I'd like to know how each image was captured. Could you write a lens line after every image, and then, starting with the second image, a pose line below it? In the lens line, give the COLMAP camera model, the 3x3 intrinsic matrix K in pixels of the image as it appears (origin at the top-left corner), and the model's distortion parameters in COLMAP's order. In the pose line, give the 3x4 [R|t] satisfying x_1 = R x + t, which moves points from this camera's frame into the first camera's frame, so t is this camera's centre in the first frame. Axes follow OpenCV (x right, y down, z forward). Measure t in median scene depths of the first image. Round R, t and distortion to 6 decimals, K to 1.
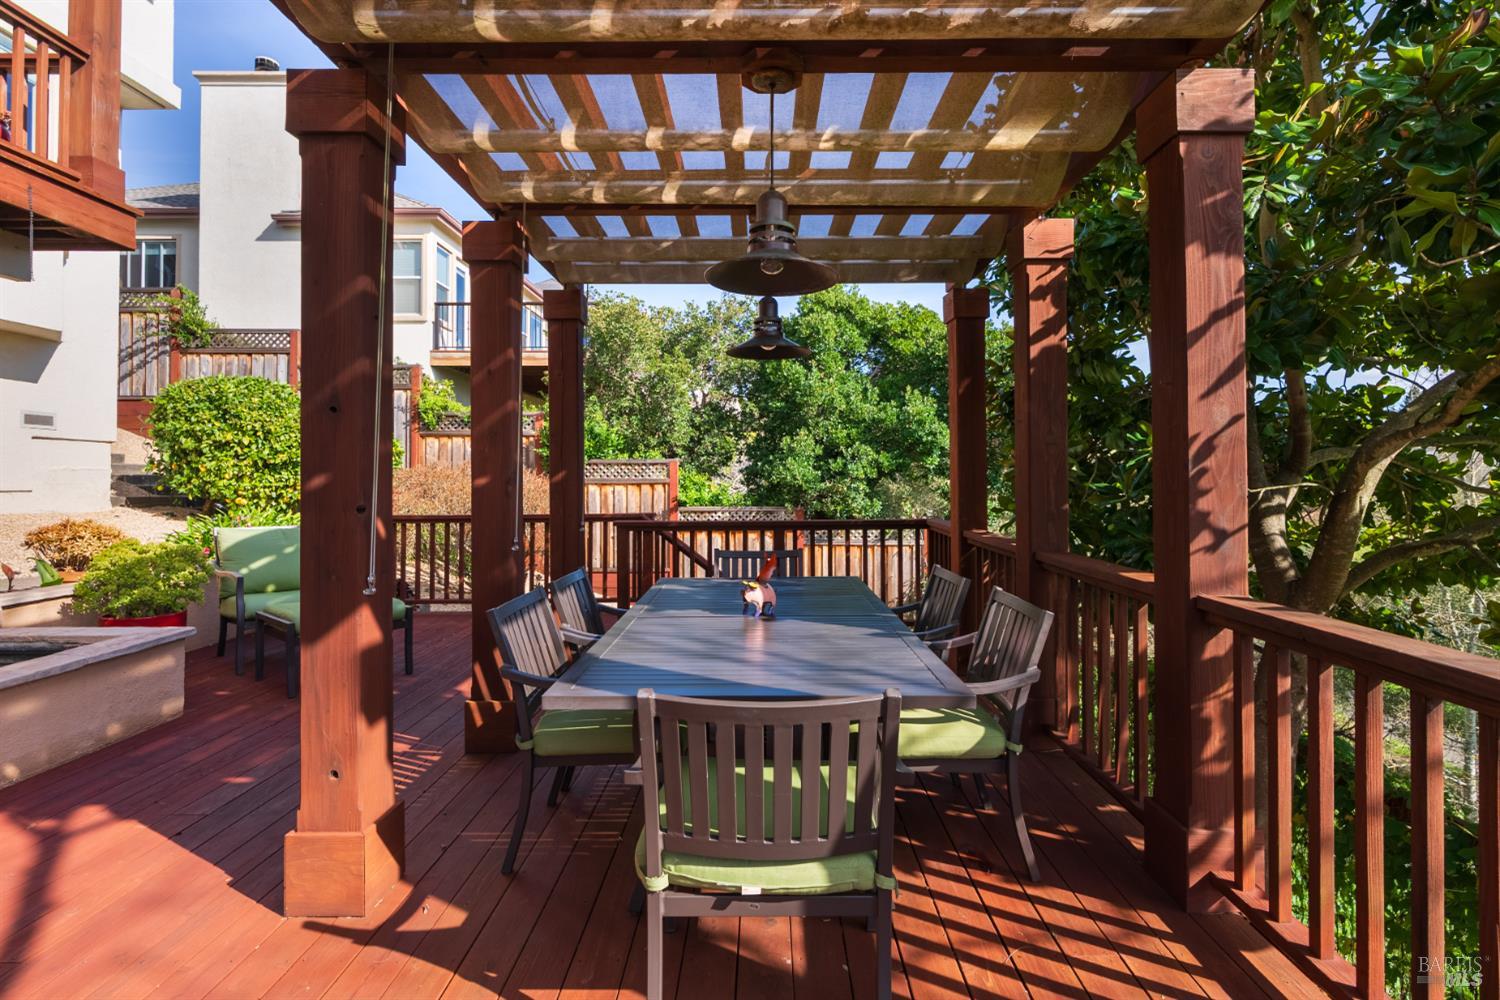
lens RADIAL K [[705.8, 0, 758.9], [0, 705.8, 478.2], [0, 0, 1]] dist [-0.012175, -0.000881]
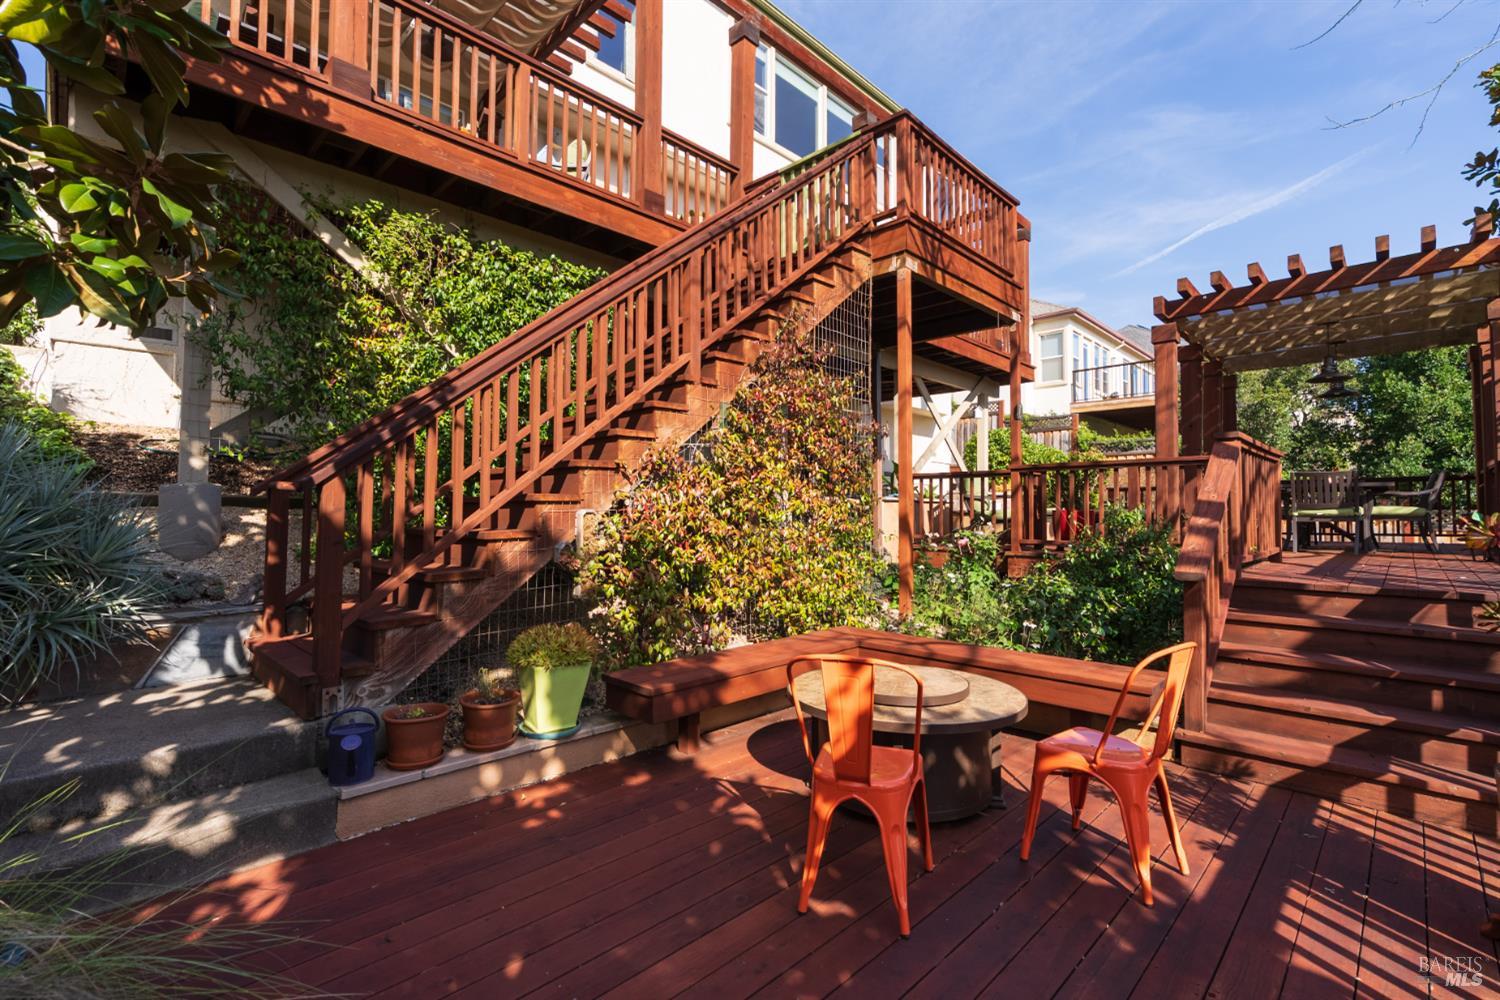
lens RADIAL K [[680.7, 0, 750.0], [0, 680.7, 500.0], [0, 0, 1]] dist [-0.034197, 0.015996]
pose [[0.717452, -0.015154, -0.696443, 0.048331], [-0.002595, 0.999698, -0.024426, 0.076042], [0.696603, 0.019331, 0.717196, -0.628855]]
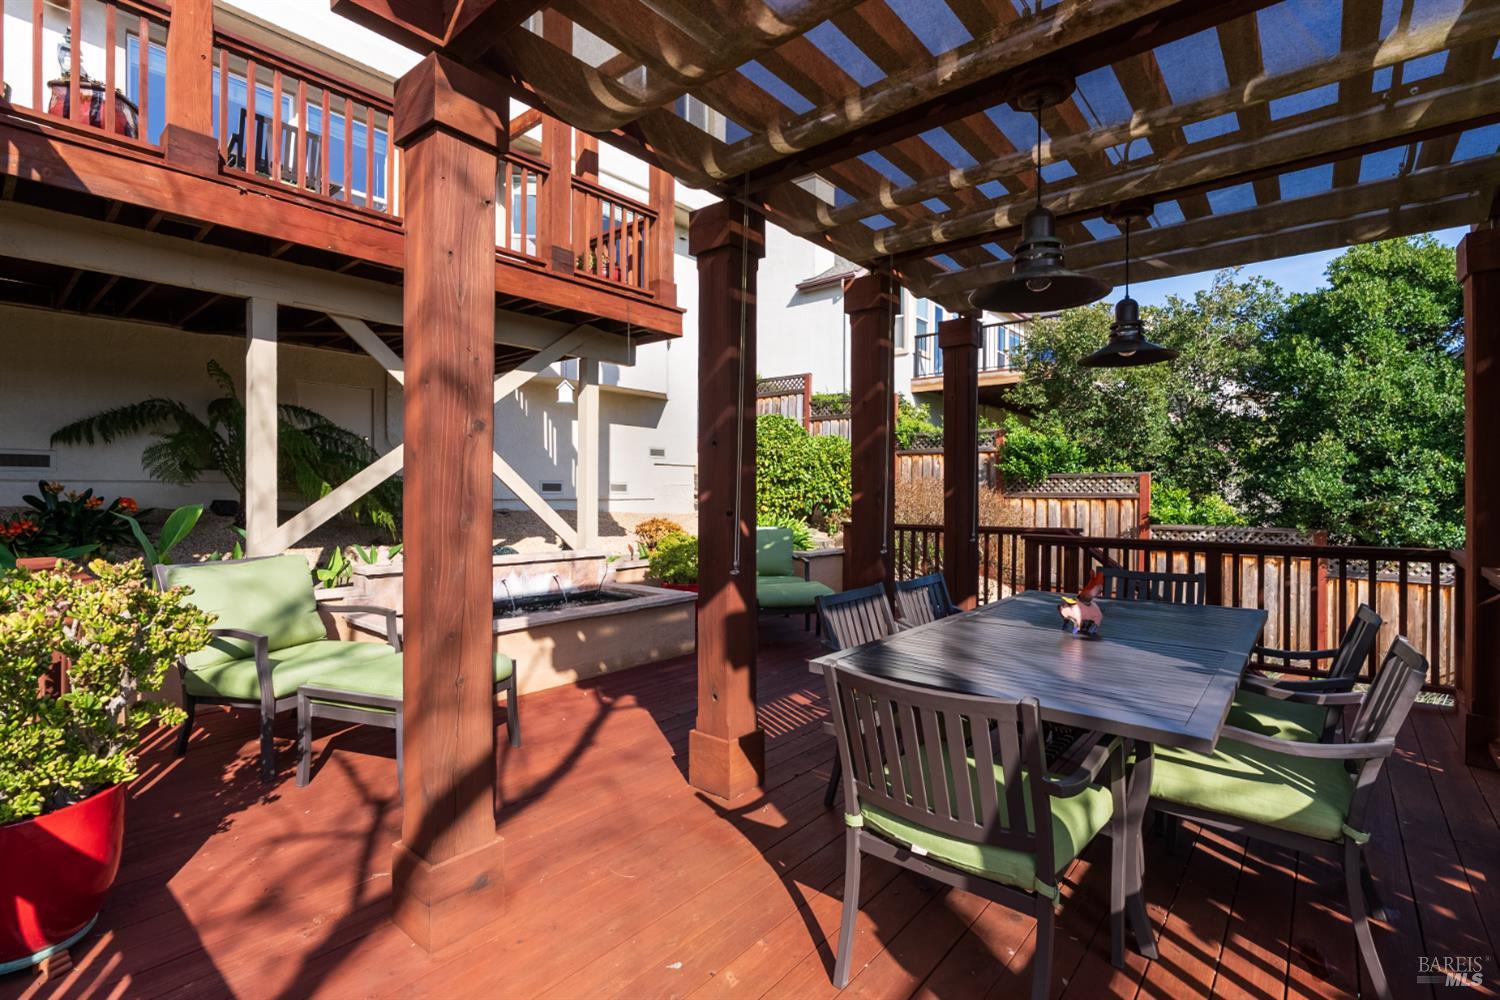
lens RADIAL K [[680.7, 0, 750.0], [0, 680.7, 500.0], [0, 0, 1]] dist [-0.034197, 0.015996]
pose [[0.762001, 0.011658, -0.647471, 0.058055], [-0.004126, 0.999905, 0.013147, -0.000070], [0.647563, -0.007347, 0.761976, -0.001899]]
